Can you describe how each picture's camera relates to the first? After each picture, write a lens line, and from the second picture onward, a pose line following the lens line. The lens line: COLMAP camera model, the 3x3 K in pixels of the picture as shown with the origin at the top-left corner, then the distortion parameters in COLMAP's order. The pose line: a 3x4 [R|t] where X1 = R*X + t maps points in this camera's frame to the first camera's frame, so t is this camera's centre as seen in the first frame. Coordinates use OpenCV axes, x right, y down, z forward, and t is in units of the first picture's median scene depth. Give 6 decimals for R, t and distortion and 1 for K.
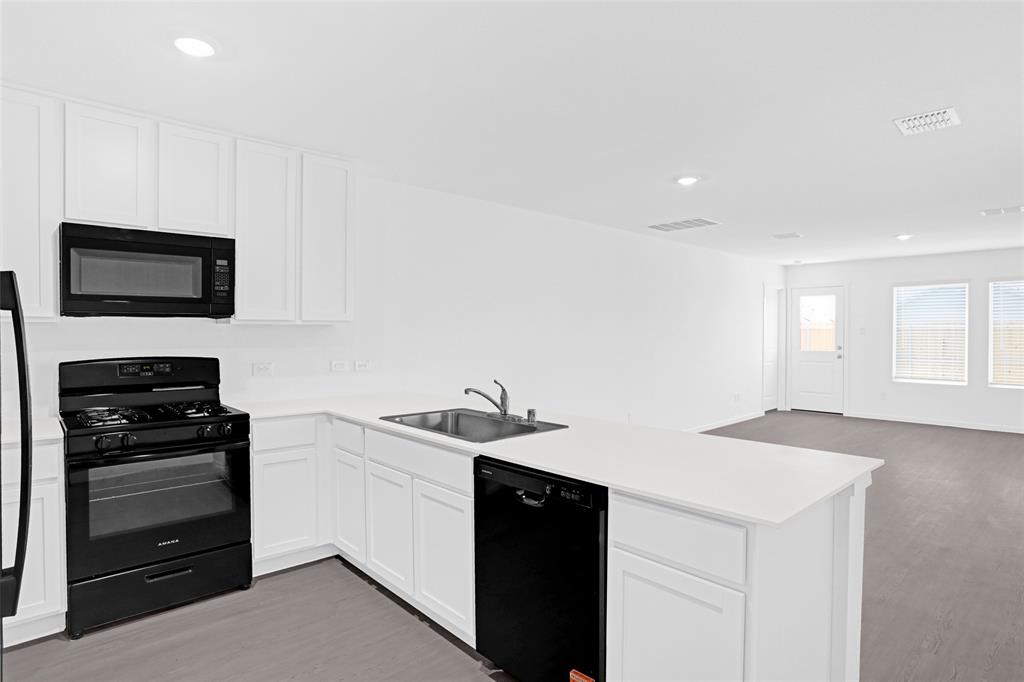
lens RADIAL K [[560.3, 0, 527.7], [0, 560.3, 336.9], [0, 0, 1]] dist [-0.013701, 0.016144]
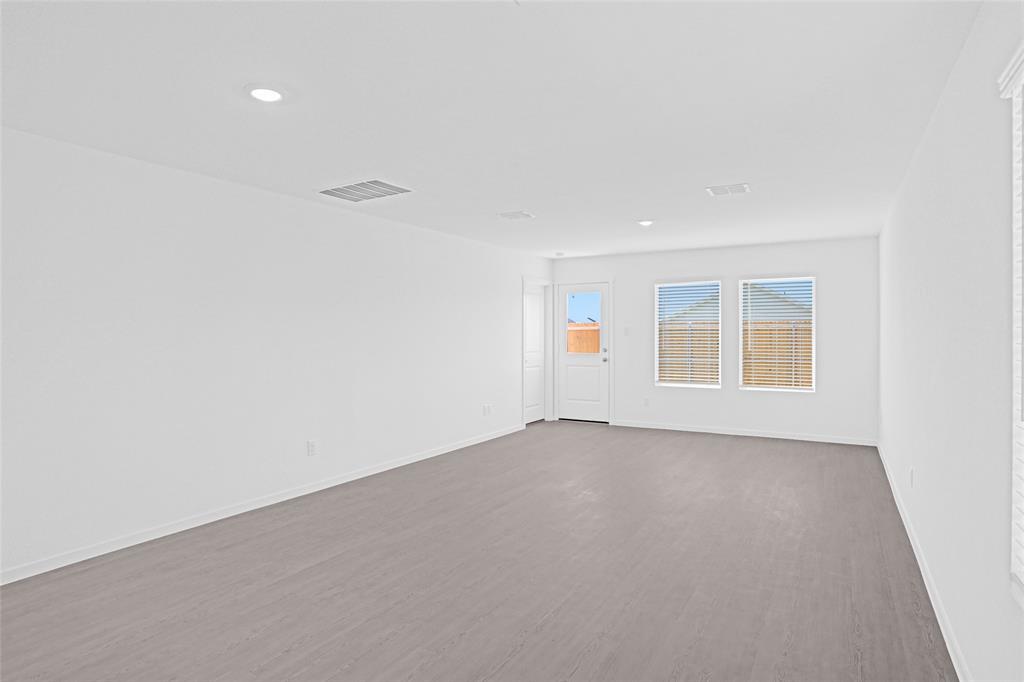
lens RADIAL K [[560.3, 0, 515.1], [0, 560.3, 335.0], [0, 0, 1]] dist [-0.013701, 0.016144]
pose [[0.966142, -0.008746, 0.257862, 0.183586], [0.009712, 0.999950, -0.002473, -0.004201], [-0.257828, 0.004894, 0.966179, 0.157301]]
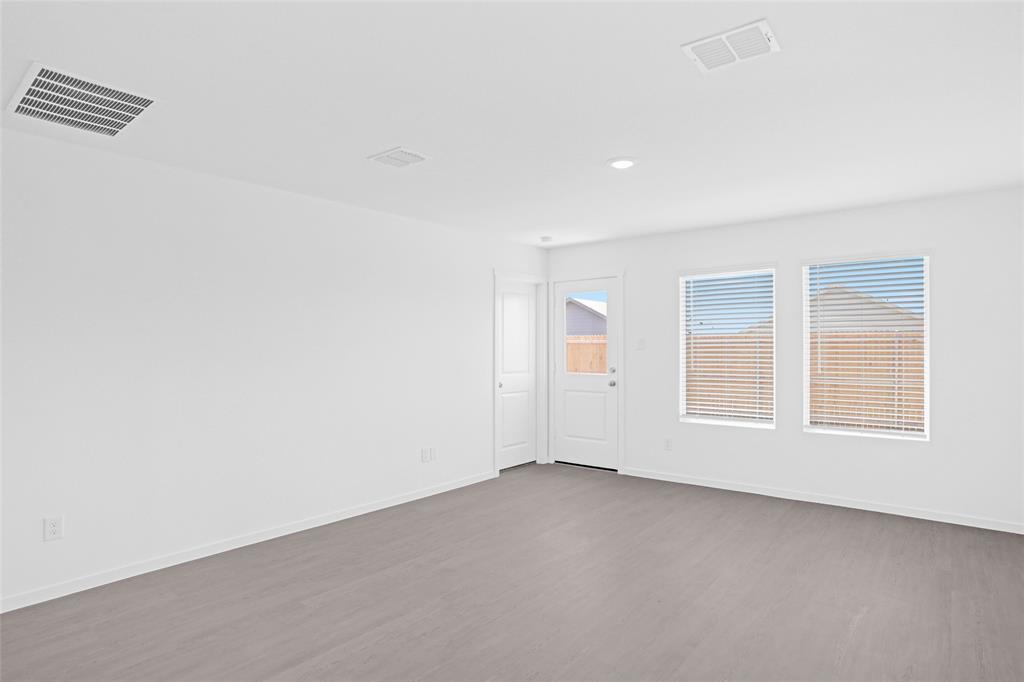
lens RADIAL K [[560.3, 0, 521.2], [0, 560.3, 344.4], [0, 0, 1]] dist [-0.013701, 0.016144]
pose [[0.992491, -0.007577, 0.122085, 0.373852], [0.009550, 0.999833, -0.015582, -0.001511], [-0.121947, 0.016631, 0.992397, 0.359210]]
